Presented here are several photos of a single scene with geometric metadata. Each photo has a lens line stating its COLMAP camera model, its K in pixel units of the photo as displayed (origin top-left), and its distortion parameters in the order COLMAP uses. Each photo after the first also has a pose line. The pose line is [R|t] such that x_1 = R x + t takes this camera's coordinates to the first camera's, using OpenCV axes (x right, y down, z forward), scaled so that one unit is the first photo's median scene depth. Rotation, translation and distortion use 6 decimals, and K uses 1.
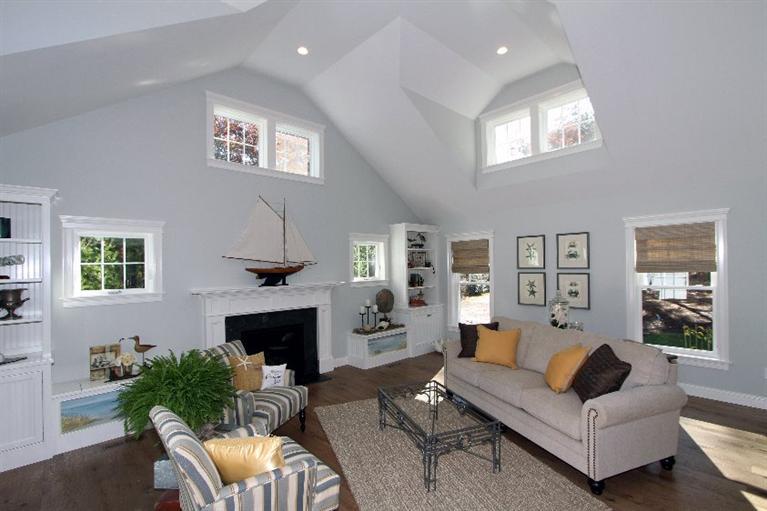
lens RADIAL K [[362.3, 0, 398.0], [0, 362.3, 264.7], [0, 0, 1]] dist [-0.019282, 0.003372]
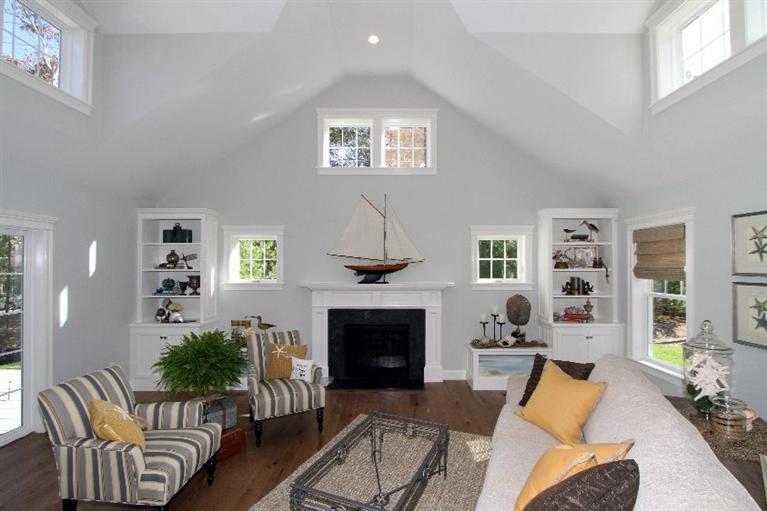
lens RADIAL K [[362.3, 0, 387.2], [0, 362.3, 263.4], [0, 0, 1]] dist [-0.019282, 0.003372]
pose [[0.712178, 0.013187, -0.701875, 0.362927], [-0.012382, 0.999904, 0.006223, -0.002746], [0.701890, 0.004259, 0.712272, 0.283621]]
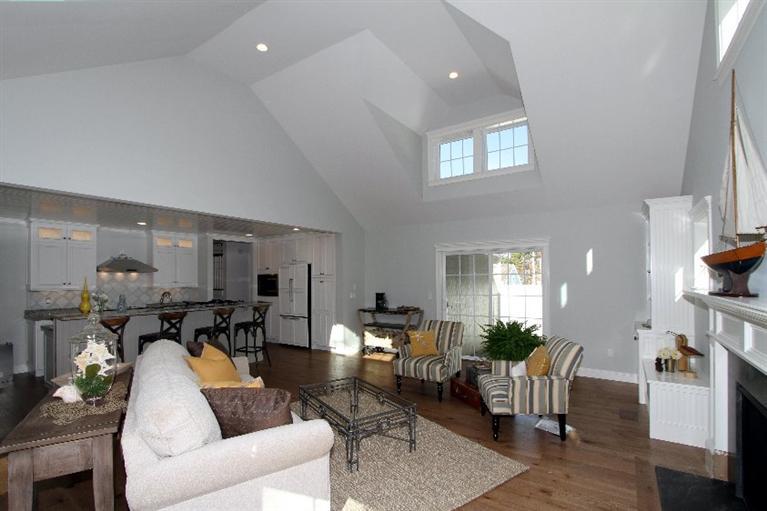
lens RADIAL K [[362.3, 0, 400.0], [0, 362.3, 275.3], [0, 0, 1]] dist [-0.019282, 0.003372]
pose [[-0.973876, 0.027353, -0.225425, 0.085263], [0.027204, 0.999623, 0.003768, 0.016624], [0.225443, -0.002463, -0.974253, 1.283930]]
